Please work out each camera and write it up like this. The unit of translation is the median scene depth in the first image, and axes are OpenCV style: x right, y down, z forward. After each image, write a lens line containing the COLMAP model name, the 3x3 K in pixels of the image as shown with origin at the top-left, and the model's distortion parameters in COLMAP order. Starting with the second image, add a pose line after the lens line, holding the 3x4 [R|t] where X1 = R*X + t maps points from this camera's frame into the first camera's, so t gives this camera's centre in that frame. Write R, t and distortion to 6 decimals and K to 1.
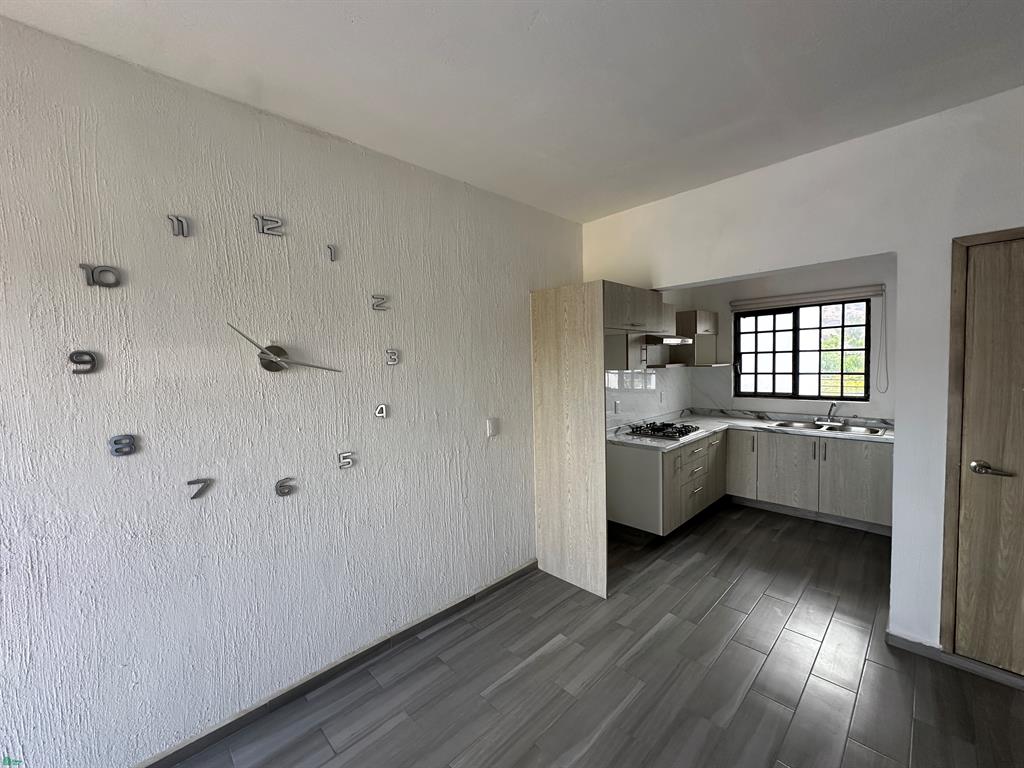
lens RADIAL K [[410.4, 0, 509.8], [0, 410.4, 387.7], [0, 0, 1]] dist [0.003161, 0.000360]
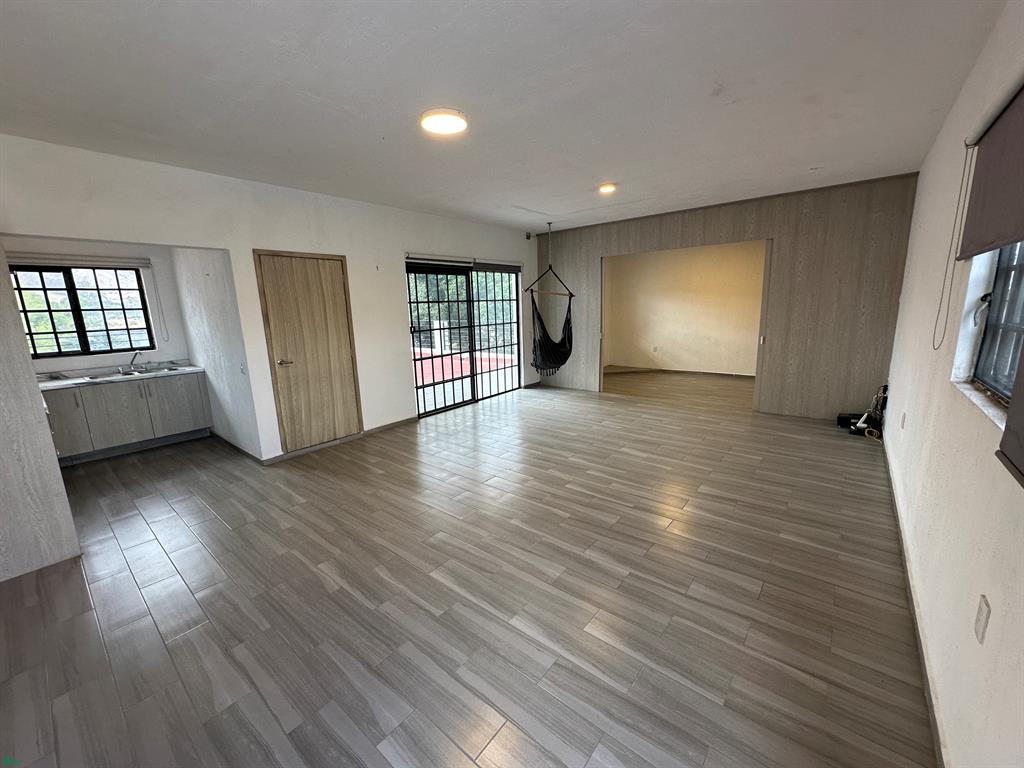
lens RADIAL K [[410.4, 0, 509.8], [0, 410.4, 385.5], [0, 0, 1]] dist [0.003161, 0.000360]
pose [[-0.109073, -0.158014, 0.981394, -0.524492], [0.099778, 0.980558, 0.168969, 0.035732], [-0.989013, 0.116352, -0.091186, 0.019073]]
